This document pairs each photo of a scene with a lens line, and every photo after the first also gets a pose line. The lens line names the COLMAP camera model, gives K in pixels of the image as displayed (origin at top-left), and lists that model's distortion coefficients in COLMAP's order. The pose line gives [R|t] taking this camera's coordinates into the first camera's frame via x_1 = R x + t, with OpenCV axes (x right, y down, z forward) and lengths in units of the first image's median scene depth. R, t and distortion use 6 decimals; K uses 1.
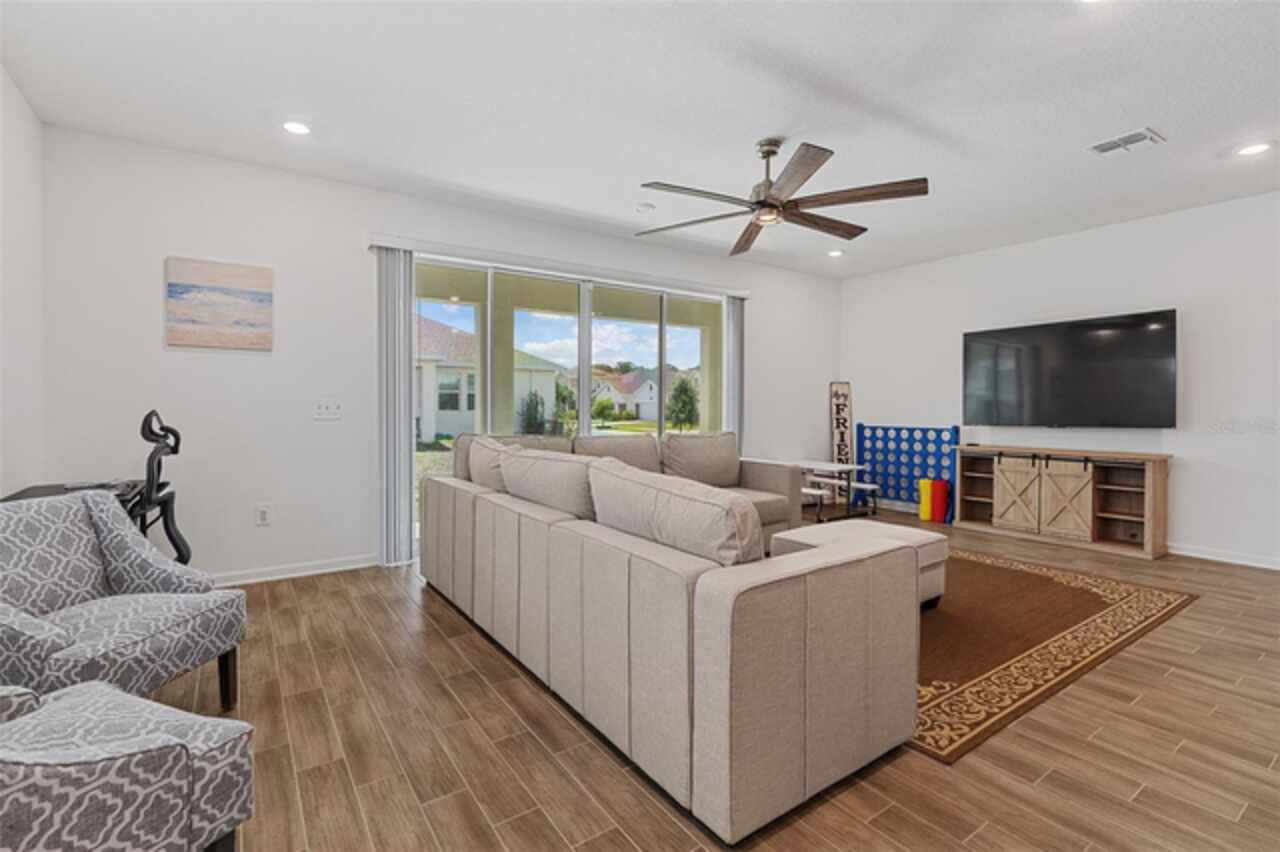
lens RADIAL K [[585.9, 0, 654.8], [0, 585.9, 406.8], [0, 0, 1]] dist [-0.001295, 0.000230]
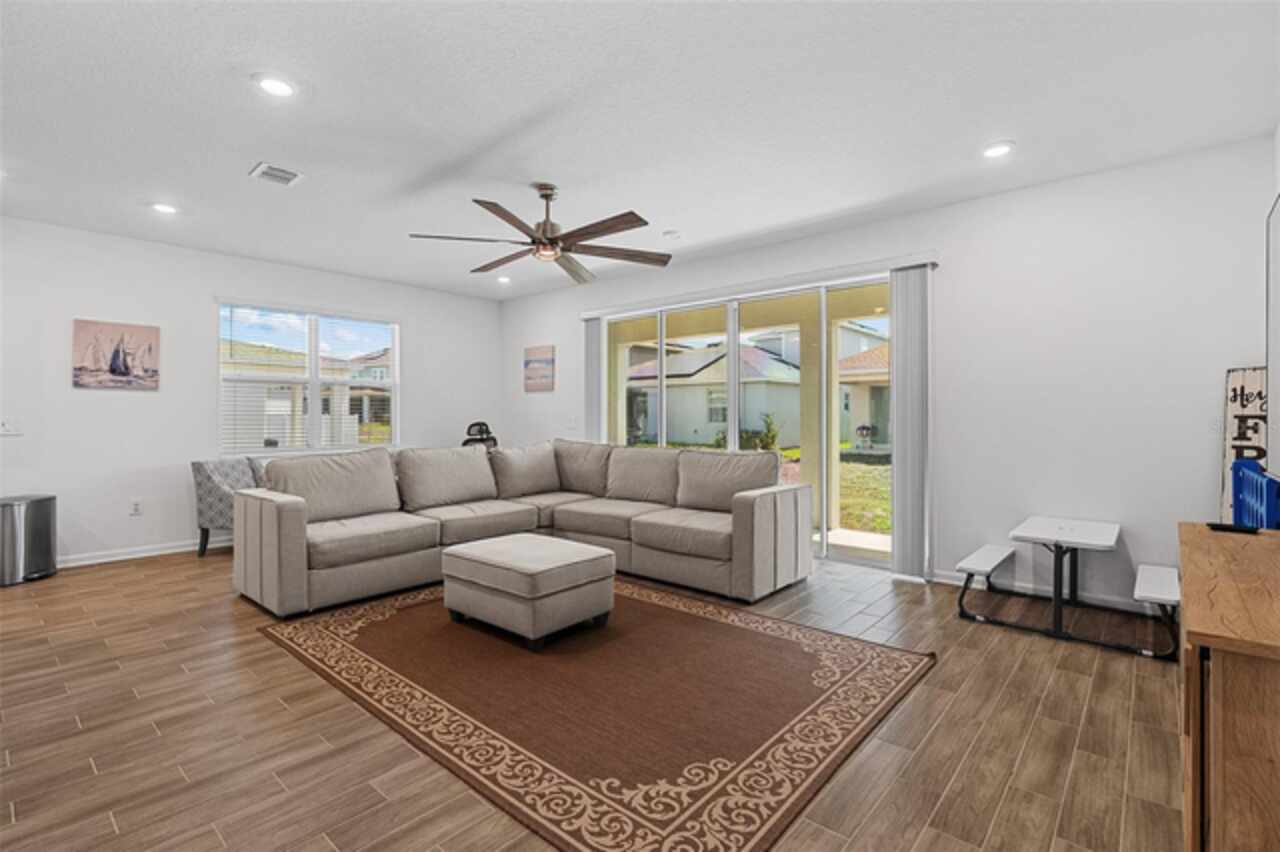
lens RADIAL K [[585.9, 0, 638.5], [0, 585.9, 420.9], [0, 0, 1]] dist [-0.001295, 0.000230]
pose [[0.233848, 0.007550, -0.972244, 1.628368], [0.004209, 0.999953, 0.008777, -0.017041], [0.972264, -0.006145, 0.233805, 1.121485]]
